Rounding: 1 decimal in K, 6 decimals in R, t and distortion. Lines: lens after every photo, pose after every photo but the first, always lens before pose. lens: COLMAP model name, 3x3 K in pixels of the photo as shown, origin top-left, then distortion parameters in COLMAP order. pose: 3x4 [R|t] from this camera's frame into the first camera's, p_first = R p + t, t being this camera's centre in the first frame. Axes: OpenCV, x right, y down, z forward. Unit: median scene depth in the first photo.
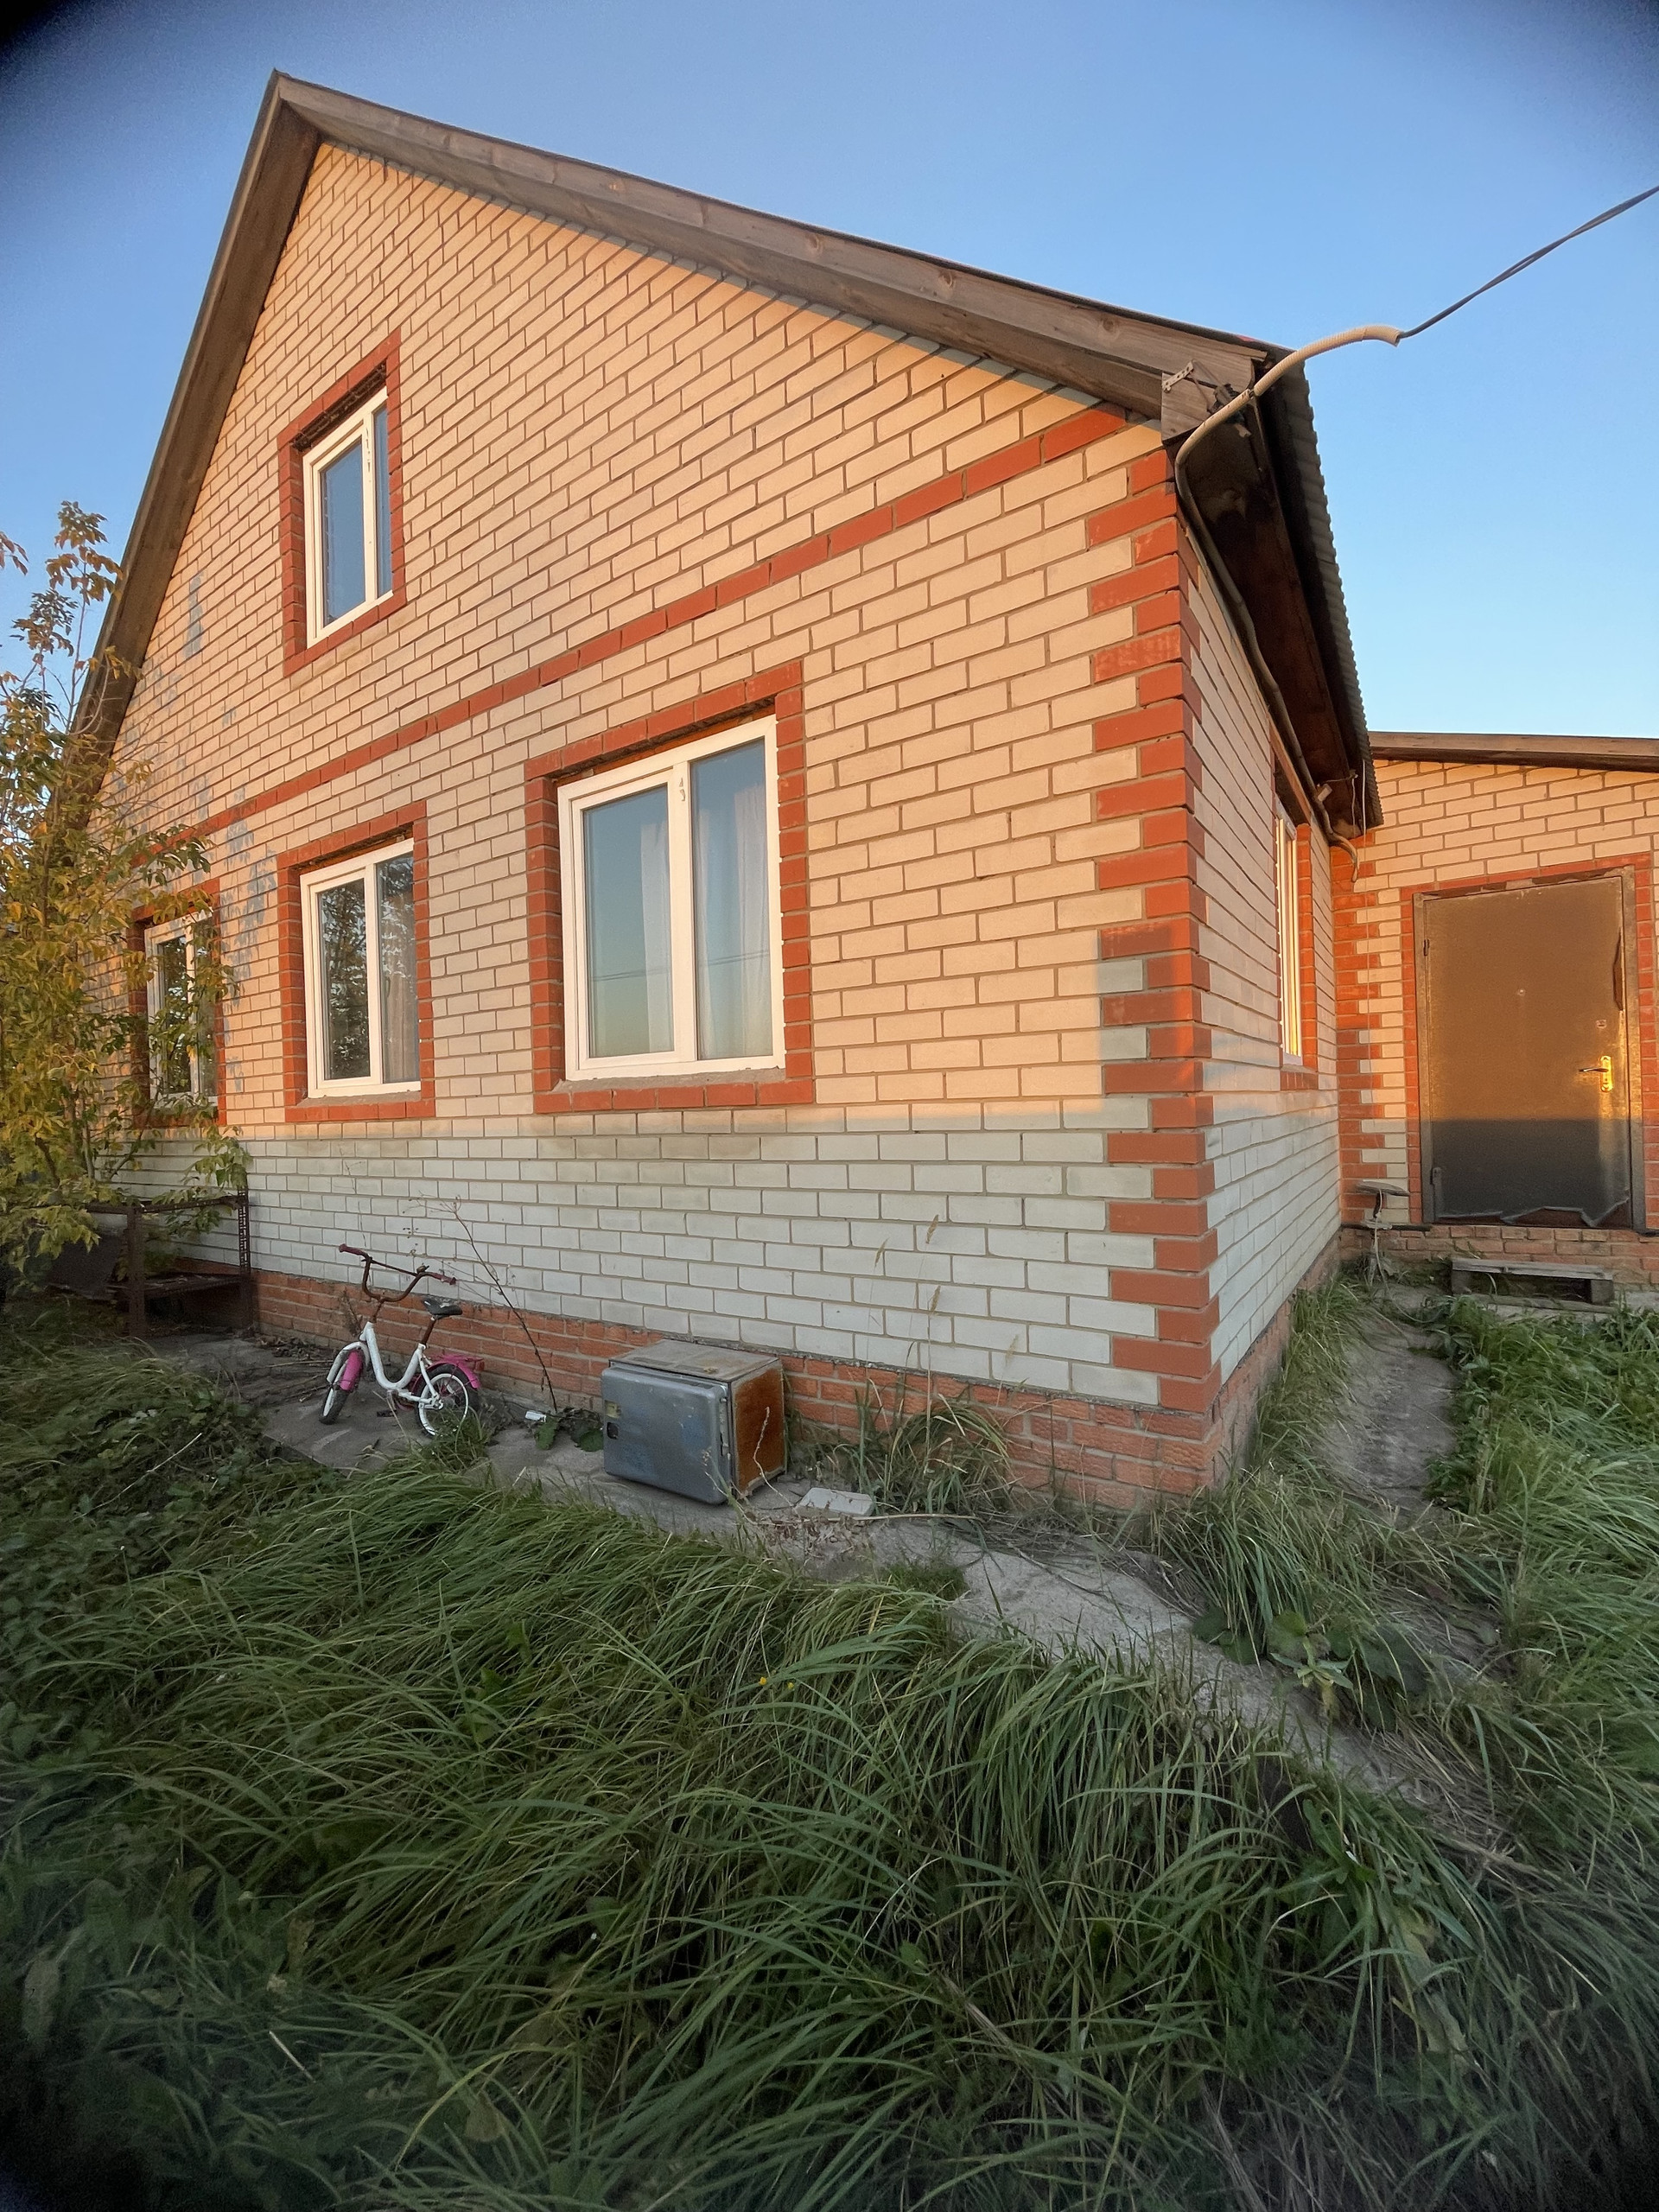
lens RADIAL K [[897.9, 0, 834.1], [0, 897.9, 1102.0], [0, 0, 1]] dist [-0.000769, -0.000070]
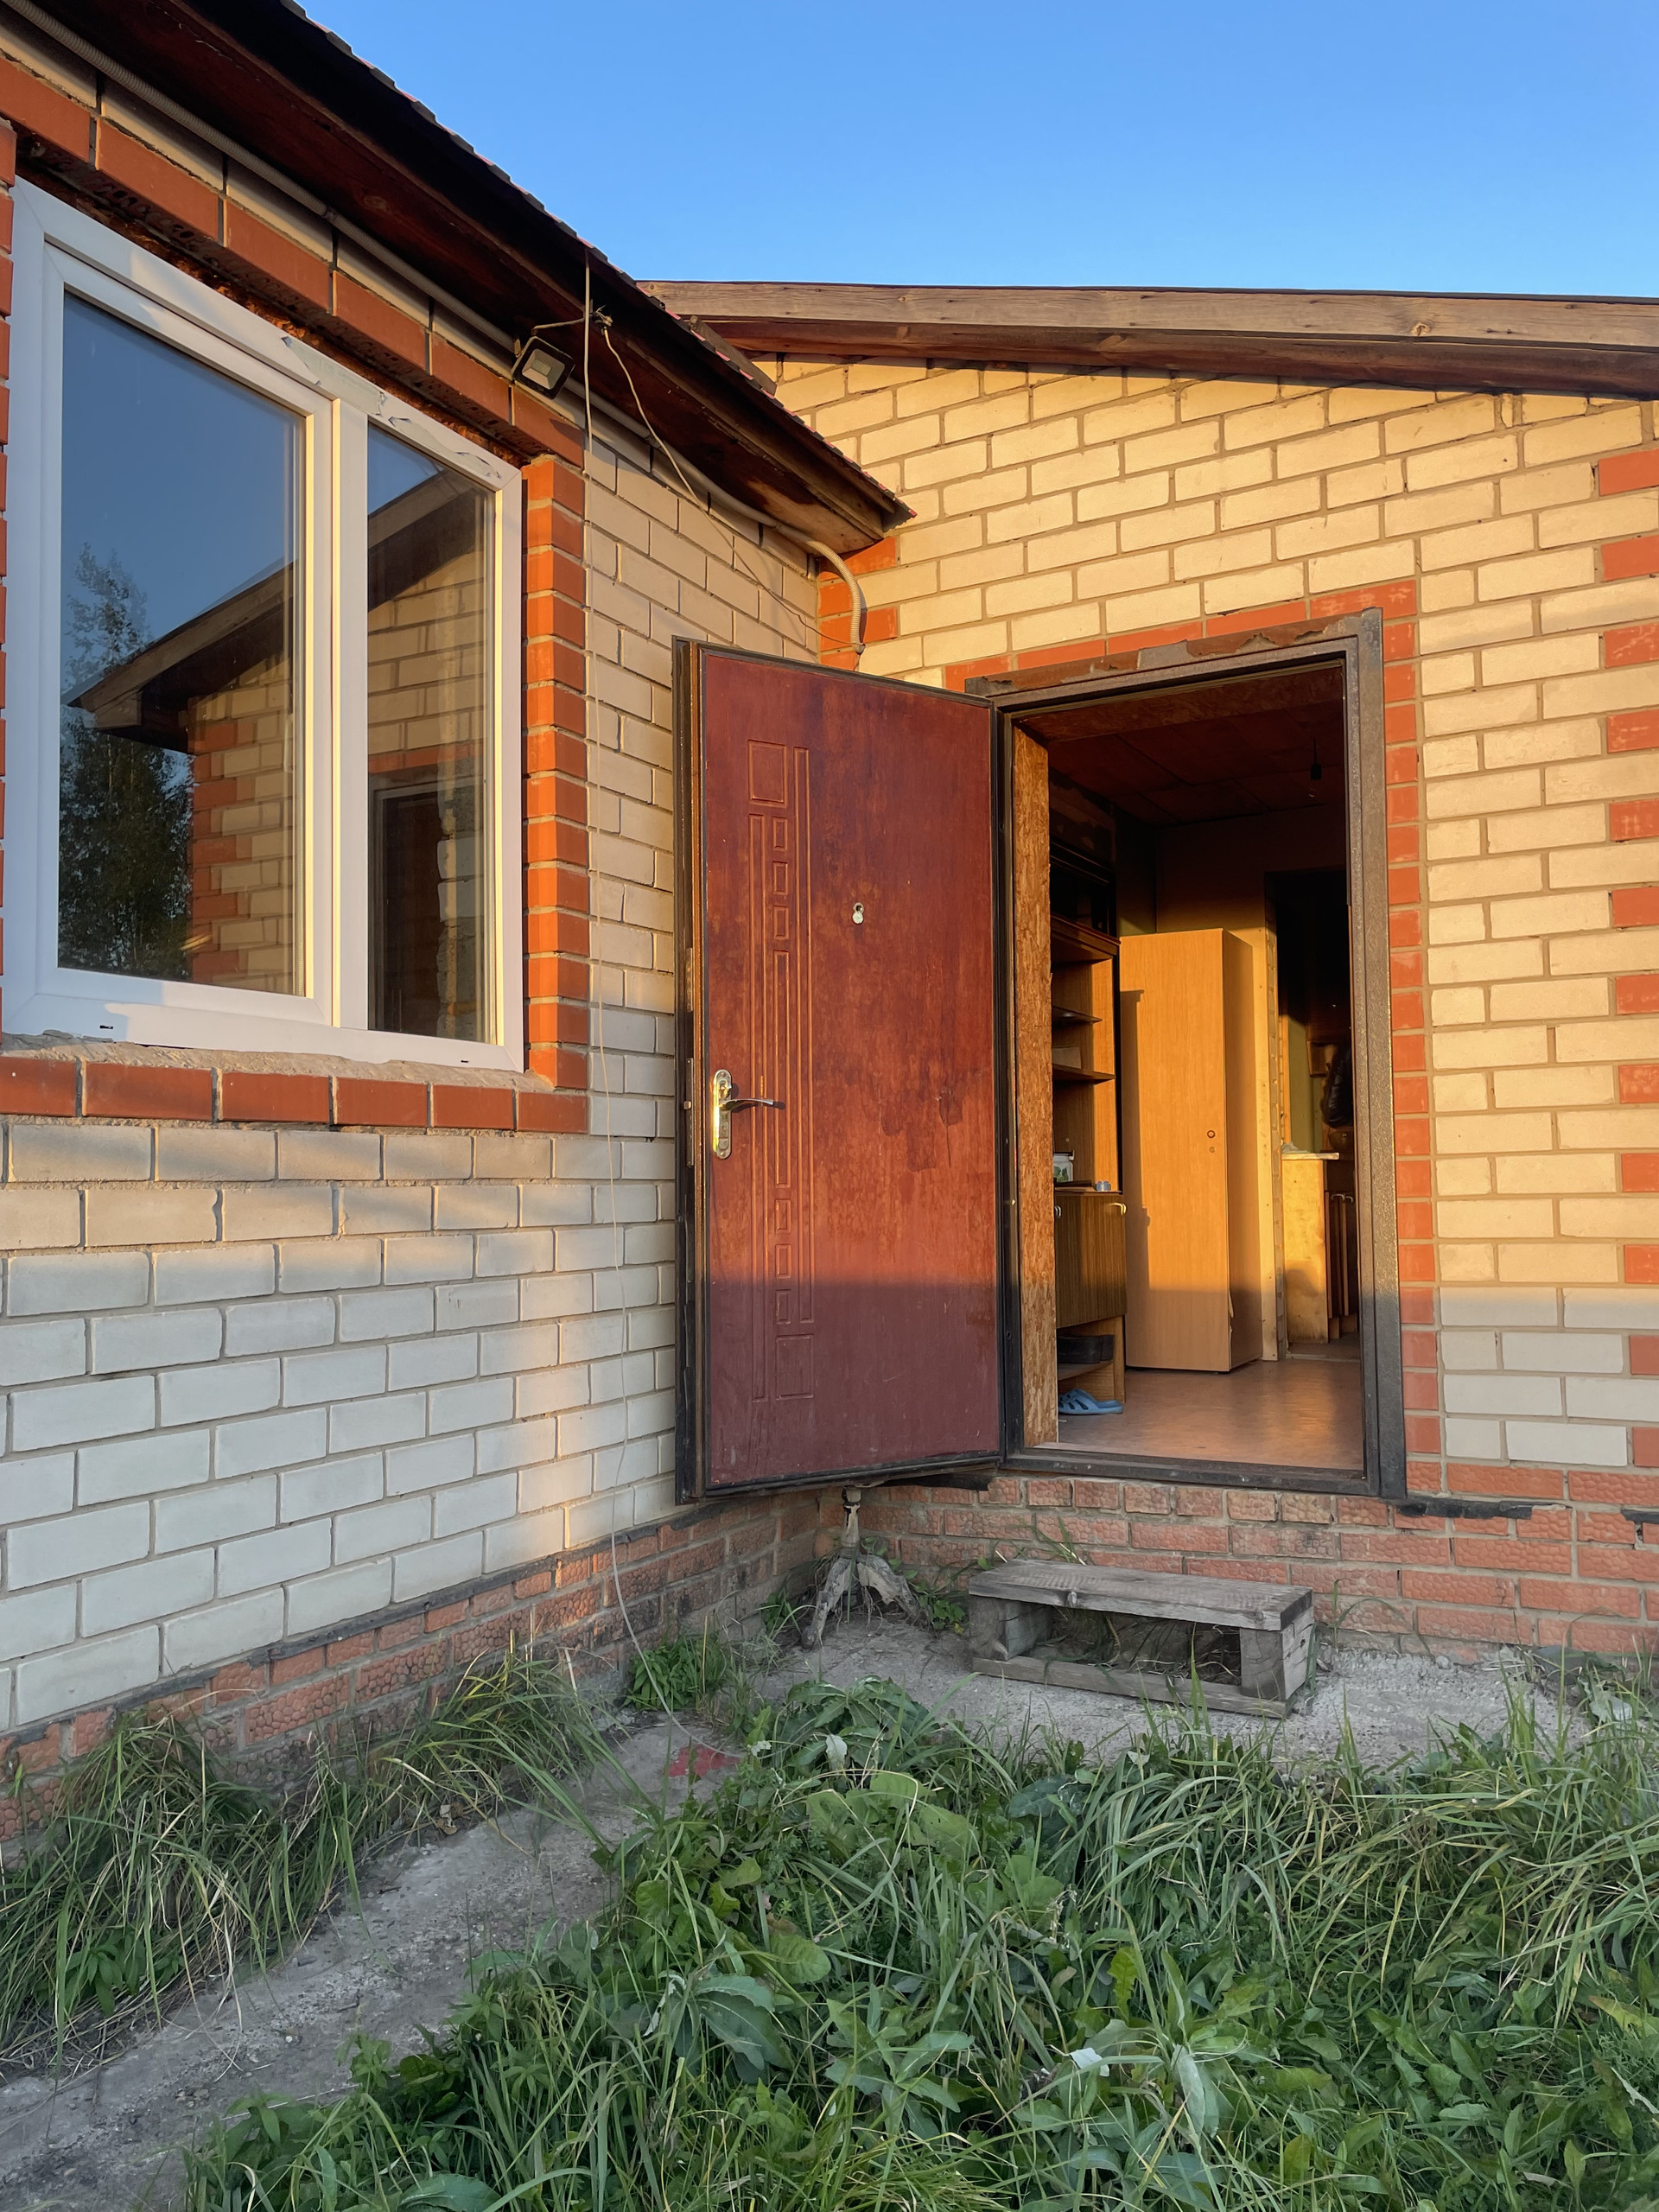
lens RADIAL K [[1657.4, 0, 834.2], [0, 1657.4, 1109.3], [0, 0, 1]] dist [0.054030, -0.039022]
pose [[0.994788, 0.023246, 0.099284, 0.556155], [-0.018404, 0.998609, -0.049410, 0.009447], [-0.100294, 0.047325, 0.993832, 0.262136]]
